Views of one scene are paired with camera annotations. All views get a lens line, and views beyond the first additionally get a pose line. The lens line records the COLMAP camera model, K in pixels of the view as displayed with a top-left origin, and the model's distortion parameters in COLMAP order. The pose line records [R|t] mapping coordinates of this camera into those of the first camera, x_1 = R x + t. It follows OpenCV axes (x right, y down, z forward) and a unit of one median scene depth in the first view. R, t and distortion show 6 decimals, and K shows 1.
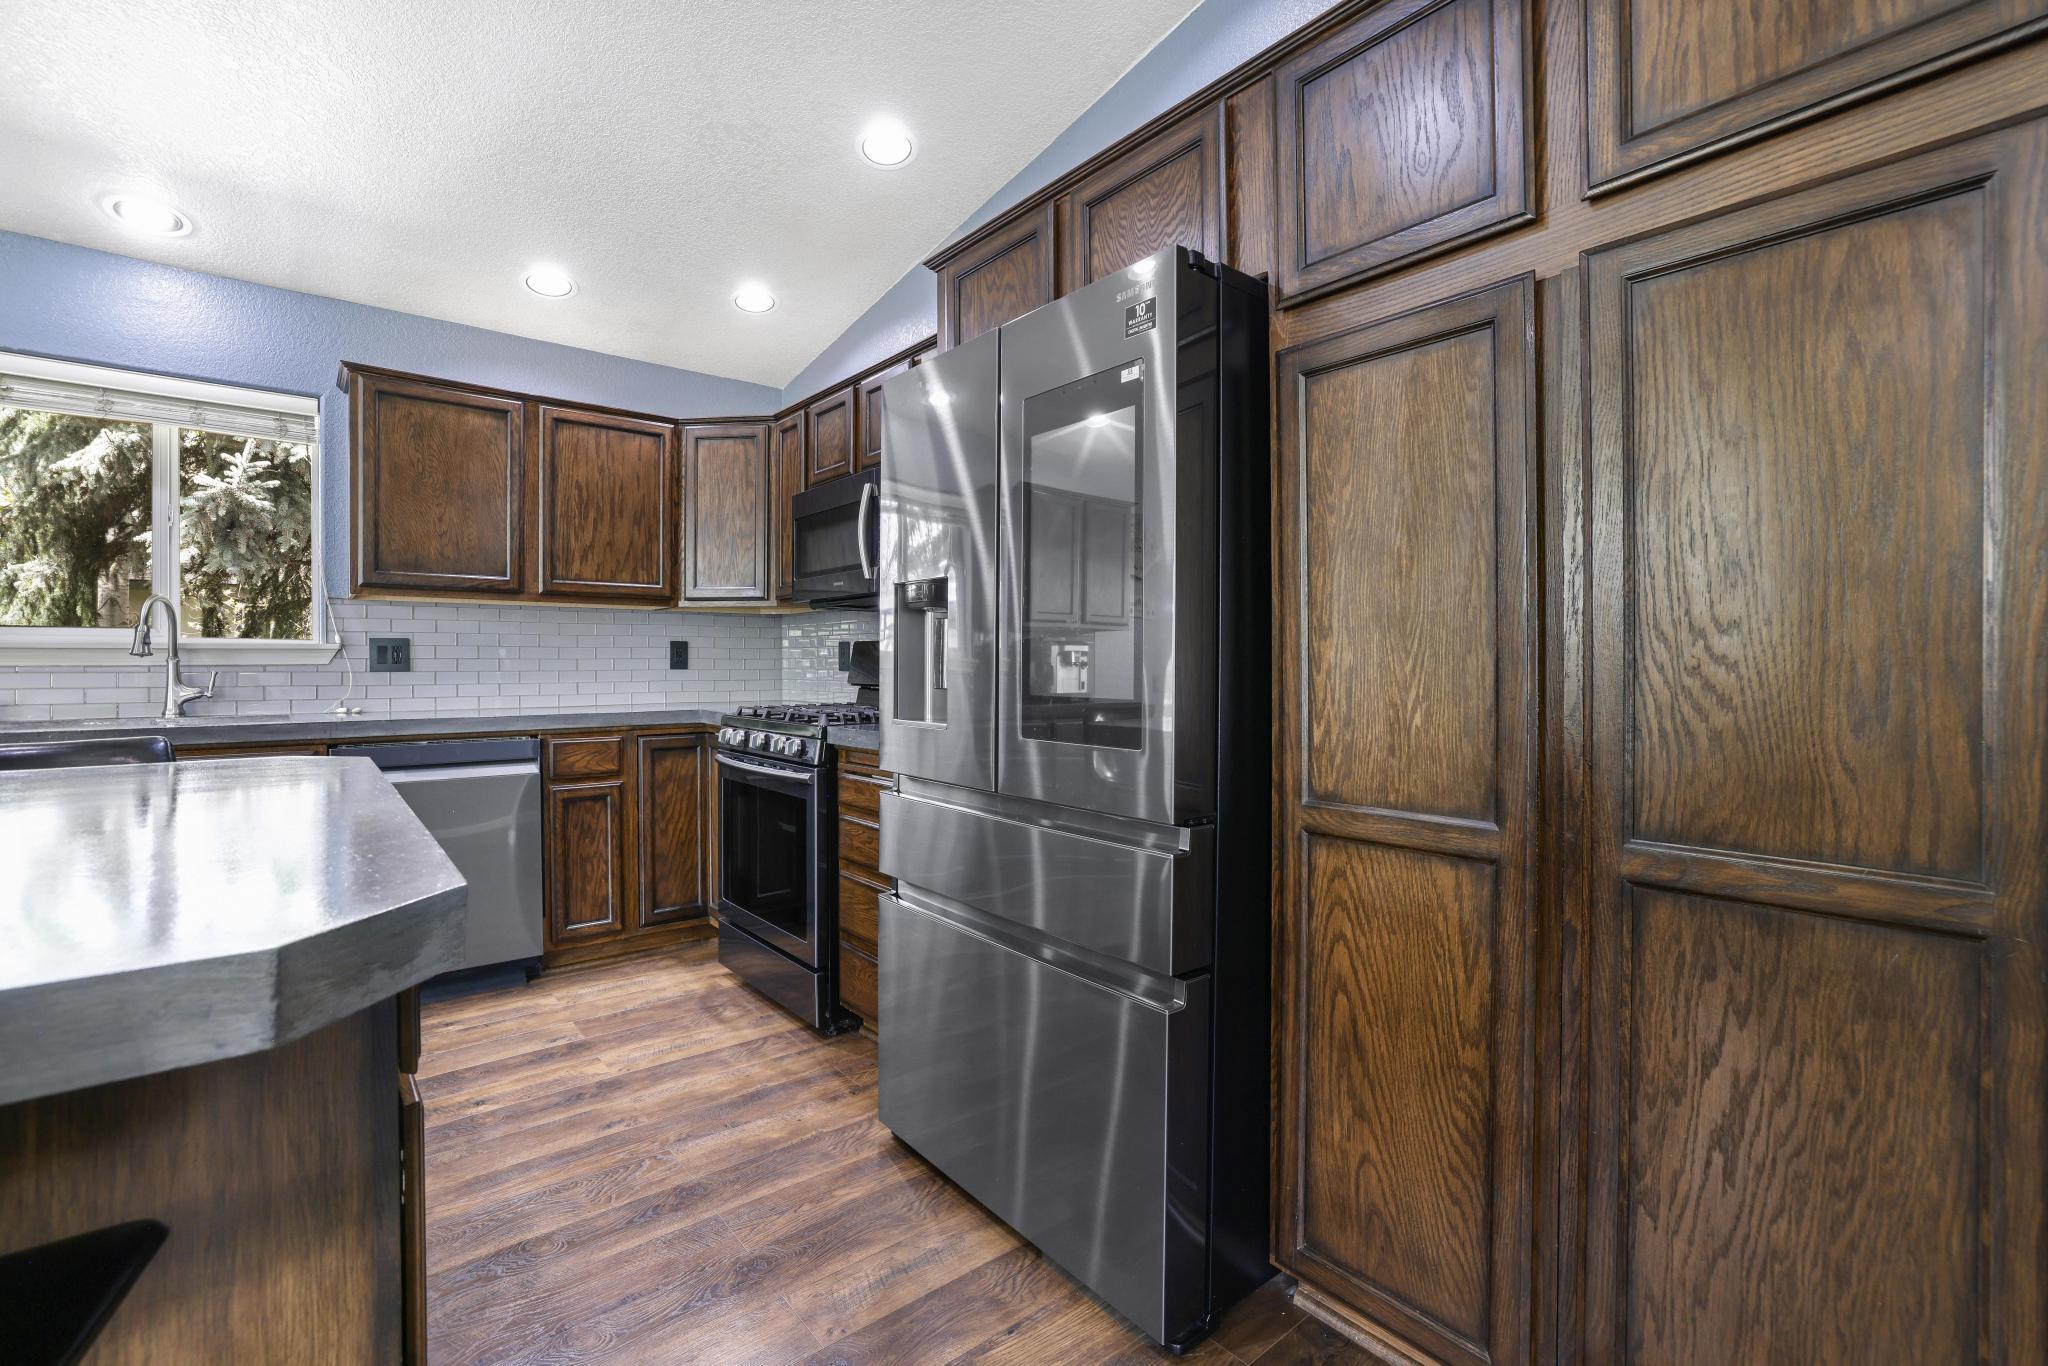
lens RADIAL K [[898.1, 0, 1002.7], [0, 898.1, 666.6], [0, 0, 1]] dist [-0.044316, 0.018199]
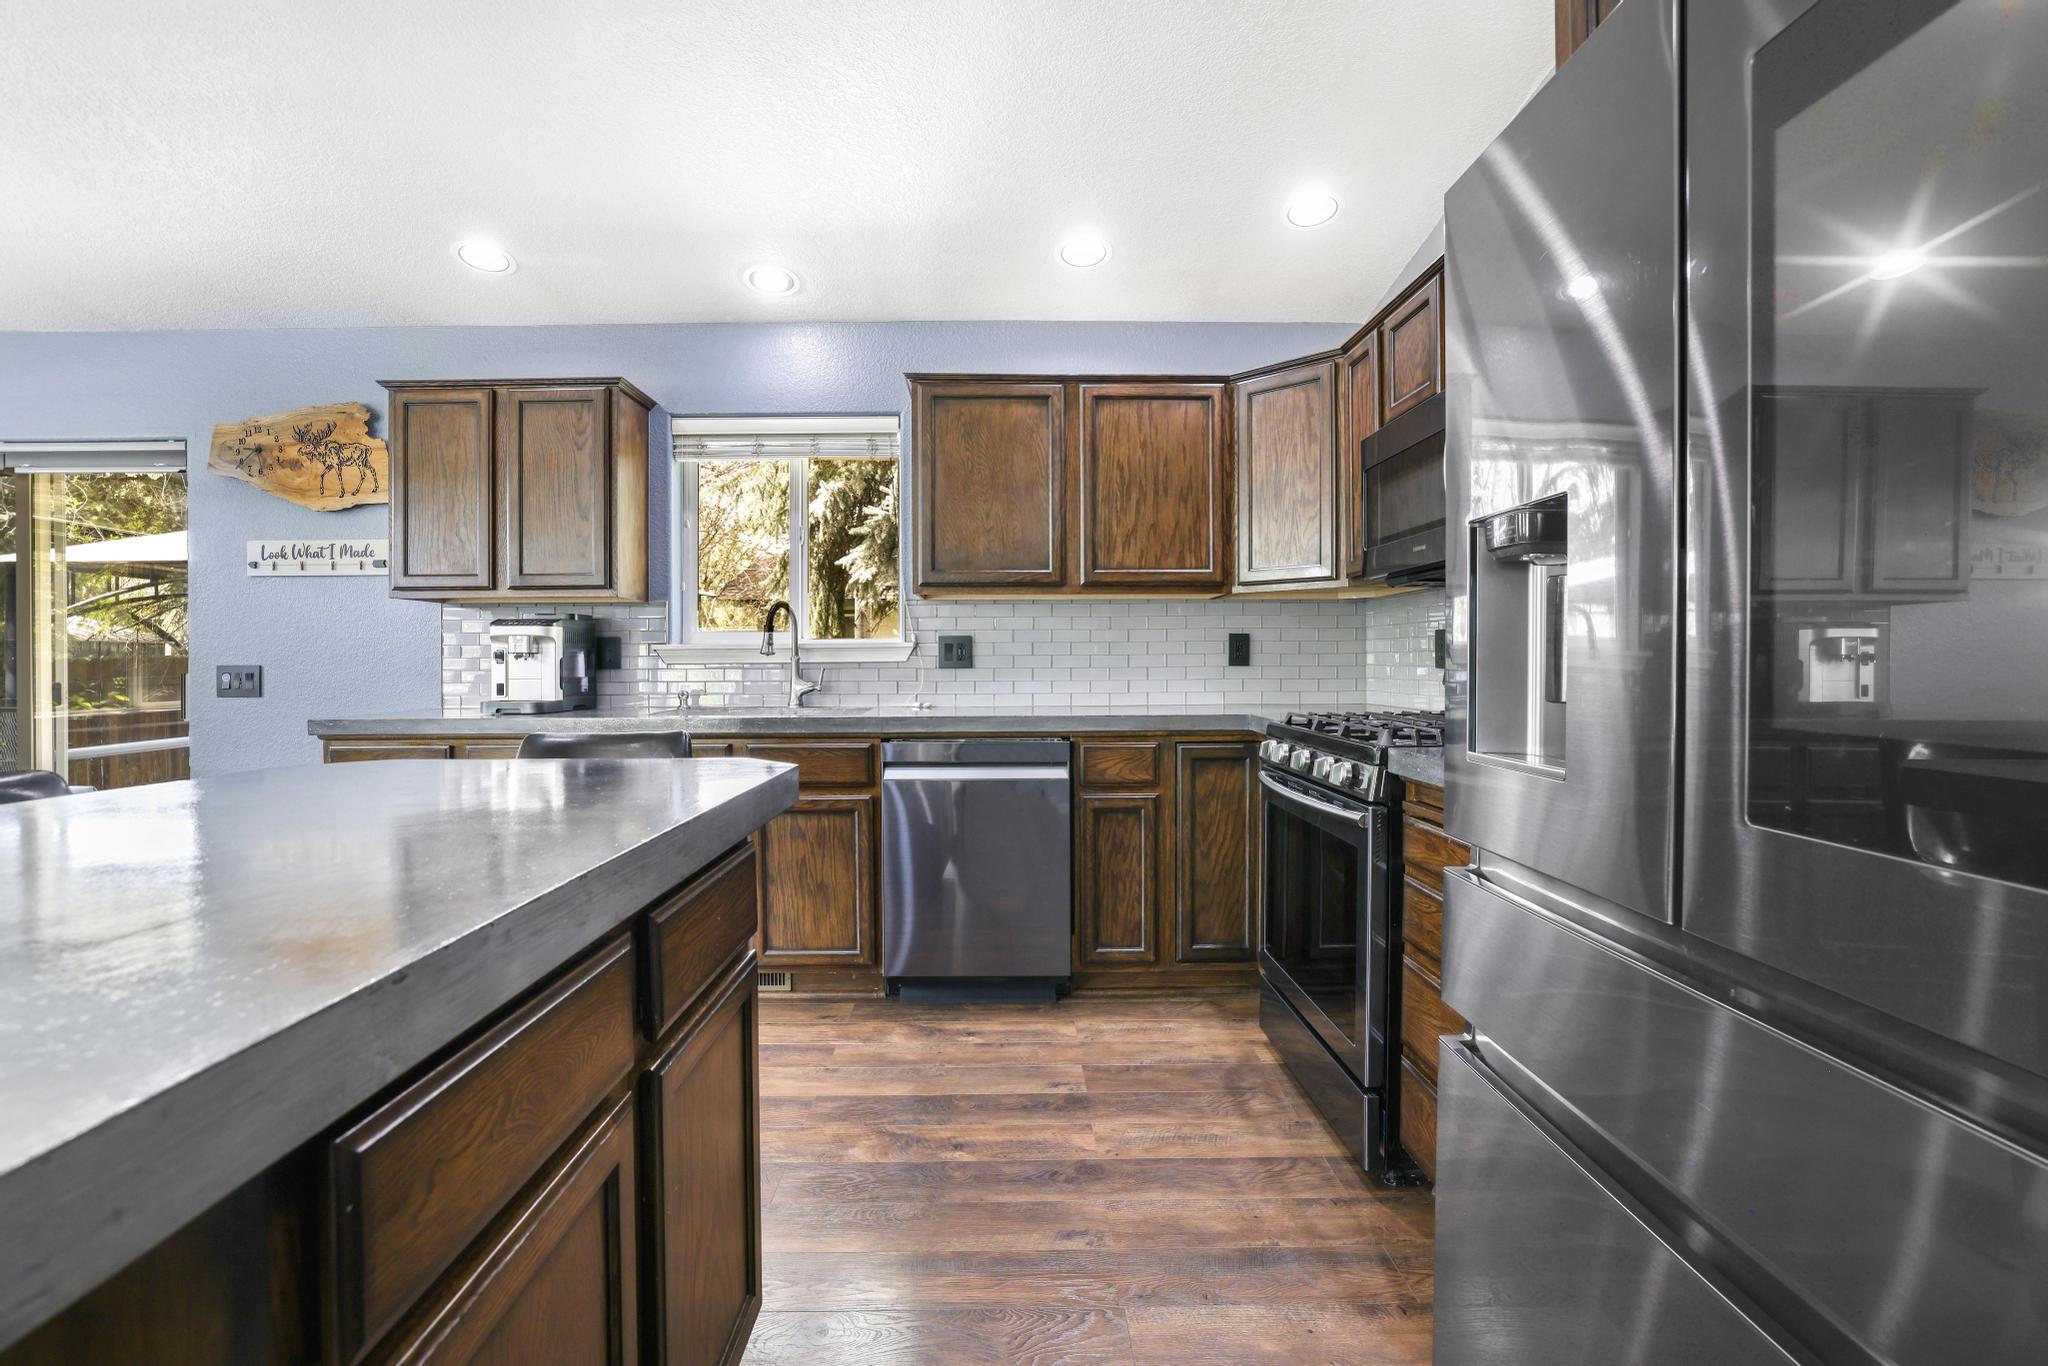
lens RADIAL K [[872.6, 0, 1010.4], [0, 872.6, 666.9], [0, 0, 1]] dist [-0.043601, 0.014867]
pose [[0.774114, 0.001730, -0.633044, 0.004003], [0.002396, 0.999981, 0.005663, -0.001351], [0.633042, -0.005901, 0.774095, 0.252385]]
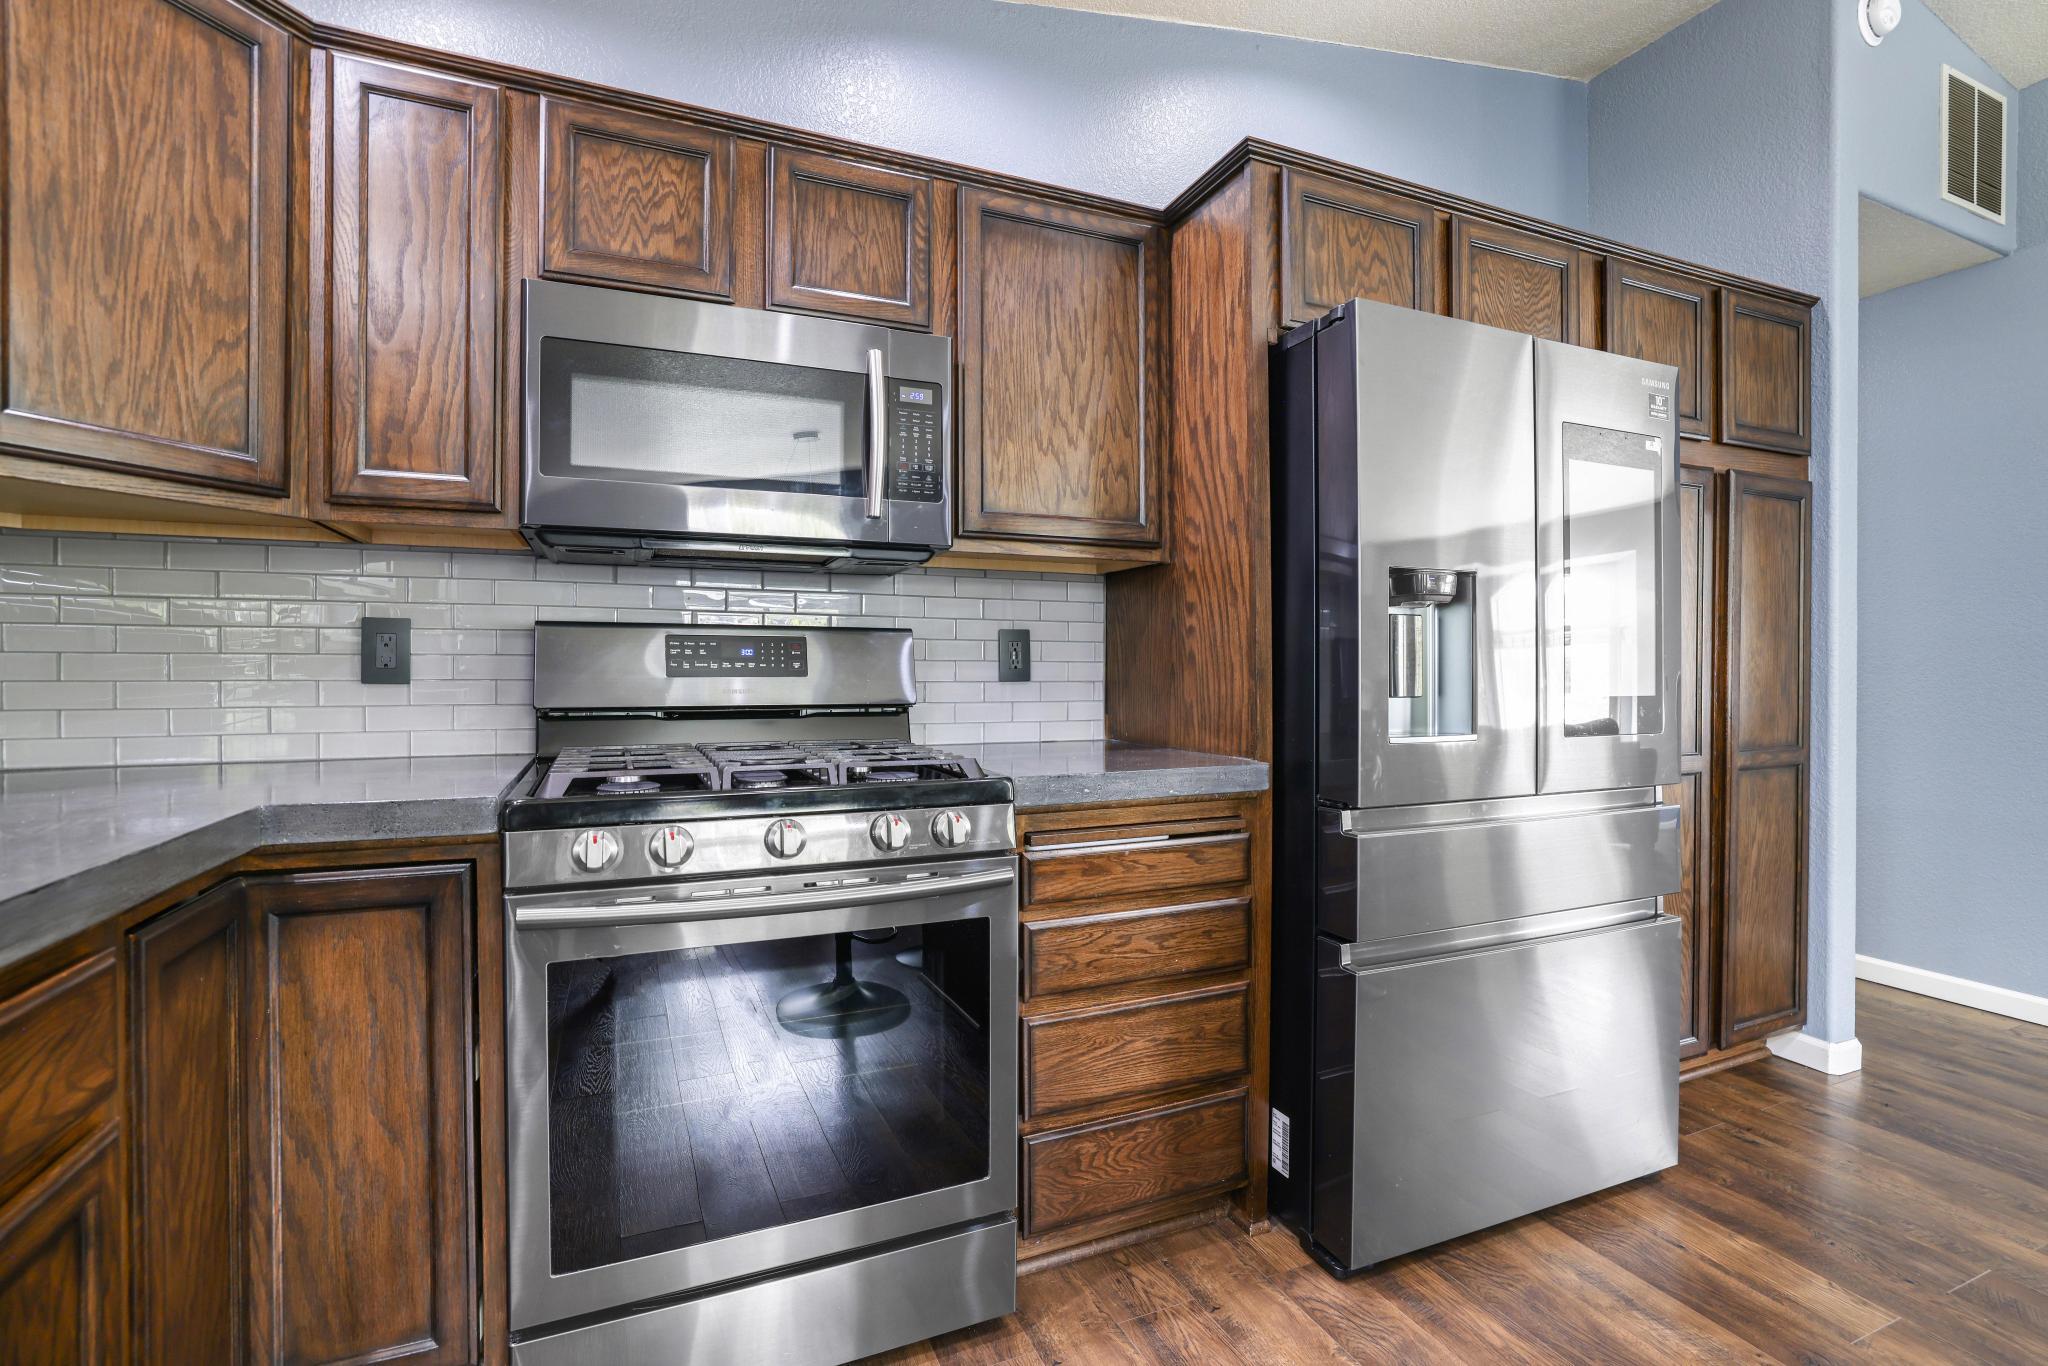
lens RADIAL K [[898.1, 0, 1002.7], [0, 898.1, 666.6], [0, 0, 1]] dist [-0.044316, 0.018199]
pose [[0.288503, -0.005552, 0.957463, -0.616974], [0.005184, 0.999978, 0.004236, -0.004857], [-0.957465, 0.003742, 0.288526, 0.700488]]
